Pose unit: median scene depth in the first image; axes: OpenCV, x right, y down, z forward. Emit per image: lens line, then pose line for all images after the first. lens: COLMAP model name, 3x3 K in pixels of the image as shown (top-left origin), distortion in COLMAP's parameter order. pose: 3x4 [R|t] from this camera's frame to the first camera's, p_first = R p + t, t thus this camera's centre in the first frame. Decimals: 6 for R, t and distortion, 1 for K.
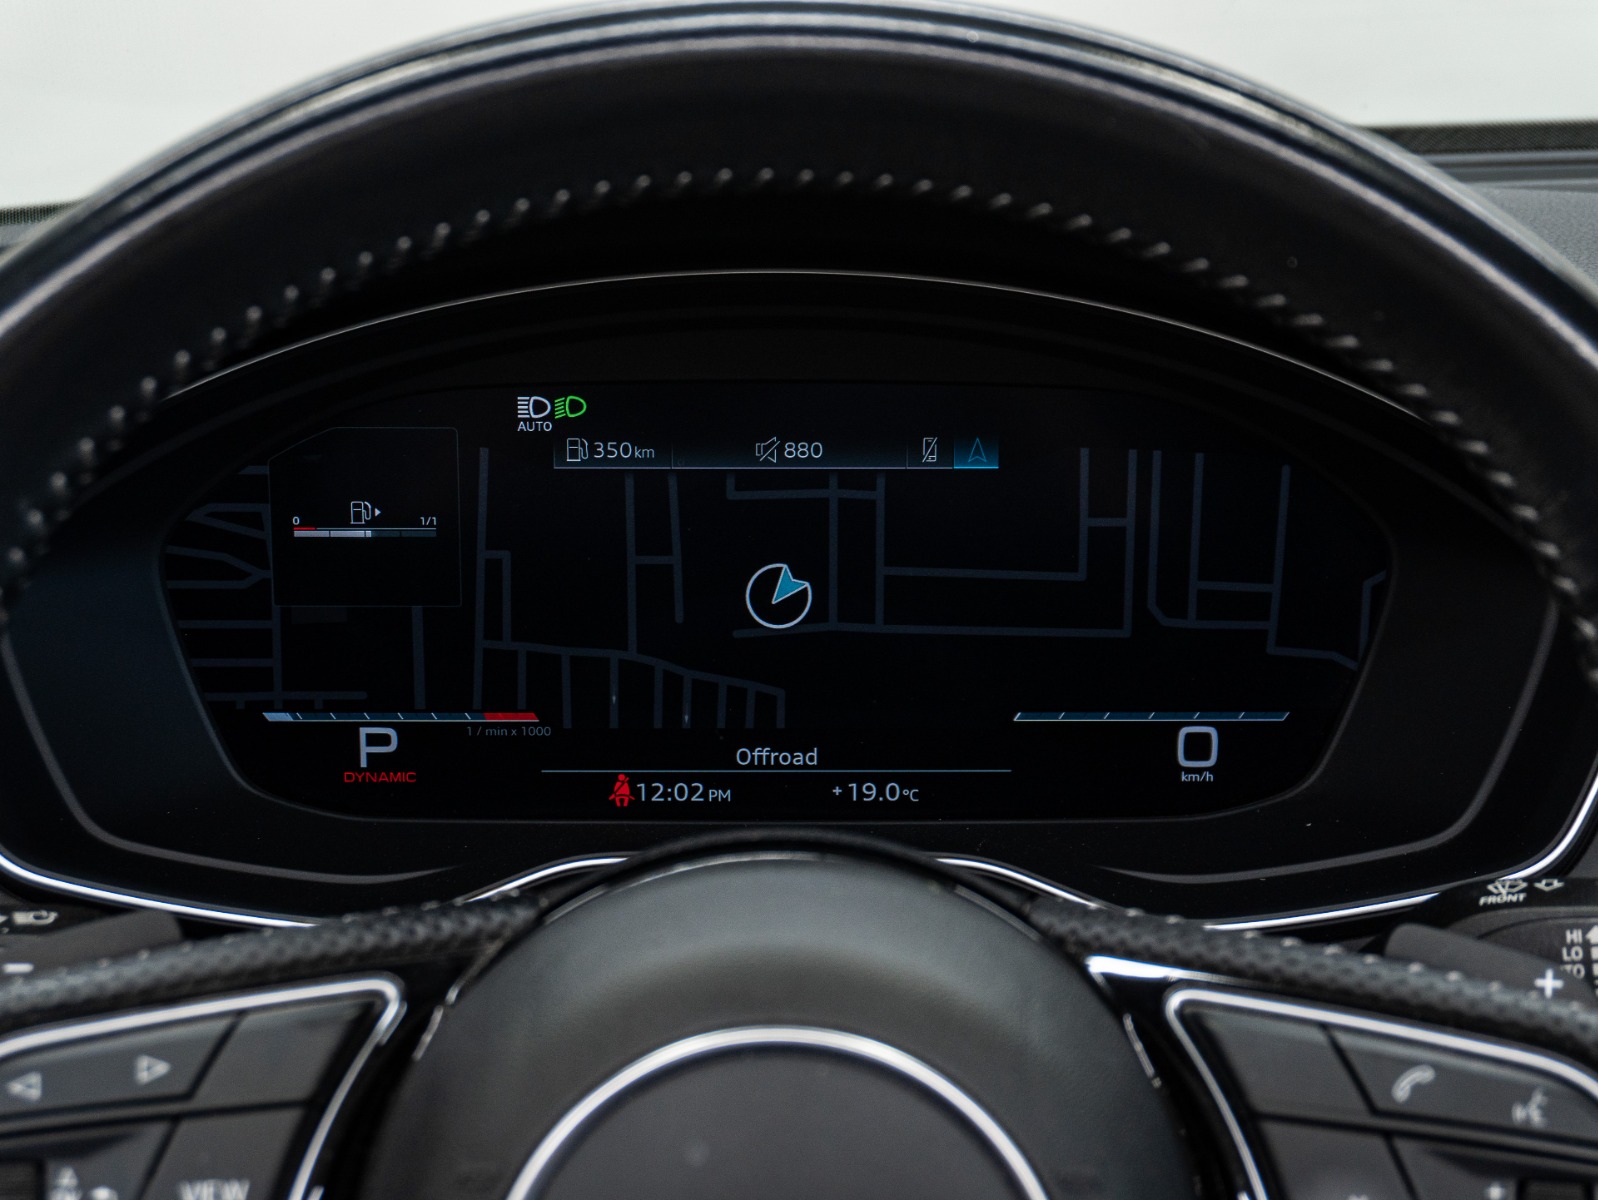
lens RADIAL K [[2563.1, 0, 799.0], [0, 2563.1, 600.0], [0, 0, 1]] dist [0.030042, -0.004369]
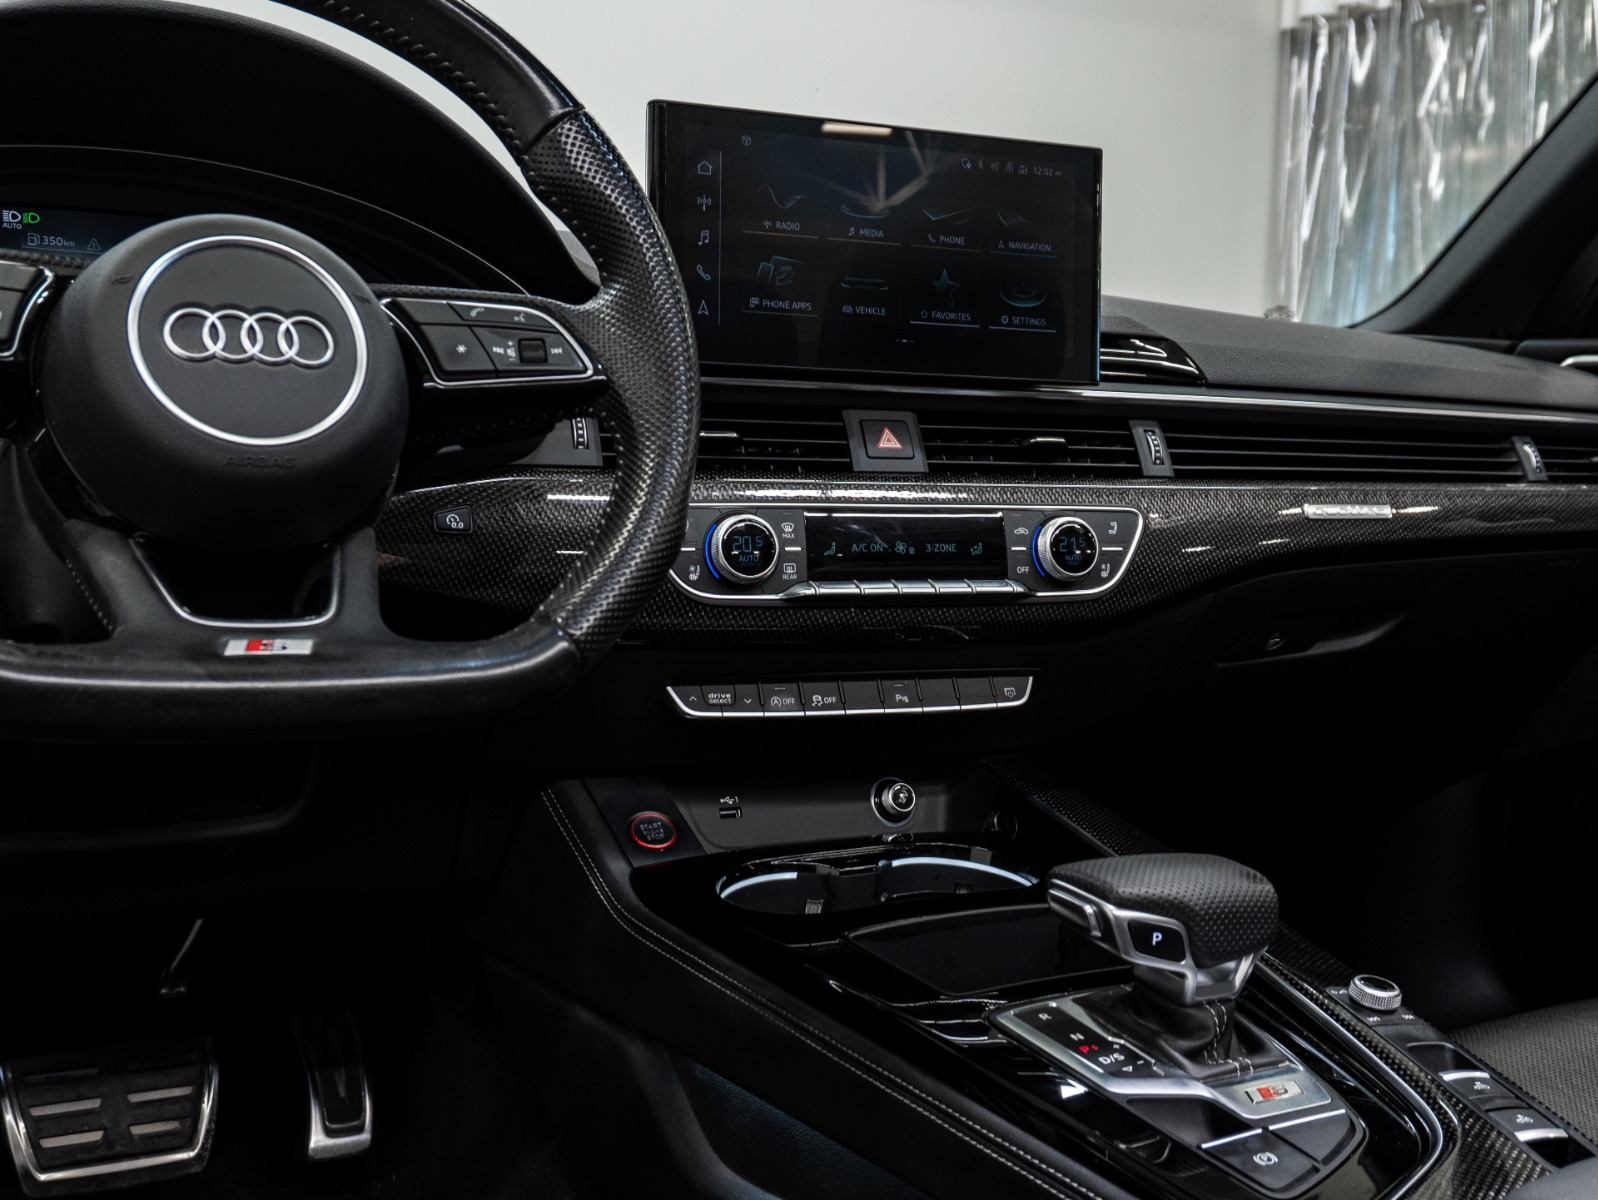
lens RADIAL K [[1761.8, 0, 799.0], [0, 1761.8, 600.0], [0, 0, 1]] dist [0.006790, 0.003388]
pose [[0.882273, -0.010830, 0.470613, -0.214167], [0.114898, 0.974453, -0.192979, 0.564010], [-0.456500, 0.224332, 0.860978, -0.428209]]
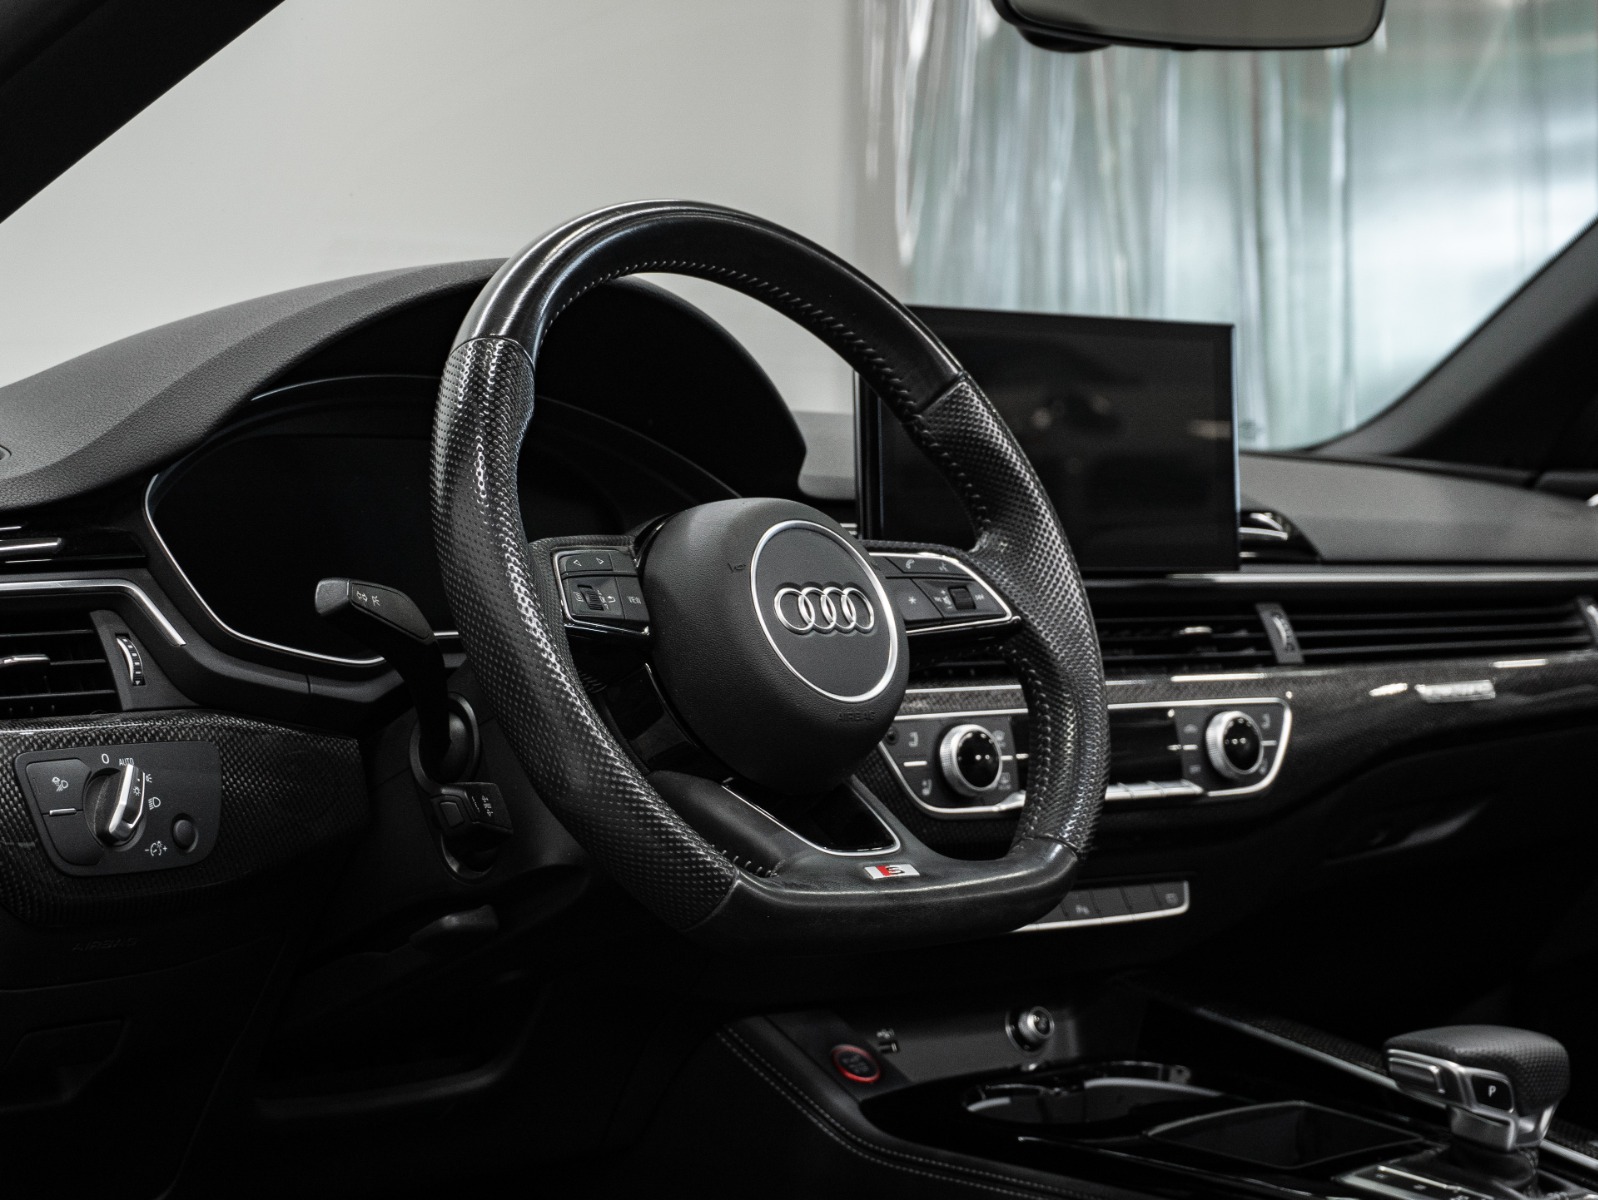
lens RADIAL K [[3791.0, 0, 799.0], [0, 3791.0, 600.0], [0, 0, 1]] dist [0.041947, 0.347126]
pose [[0.686314, -0.010465, 0.727230, -1.950878], [0.210744, 0.959862, -0.185074, 0.651354], [-0.696103, 0.280278, 0.660973, -1.149328]]
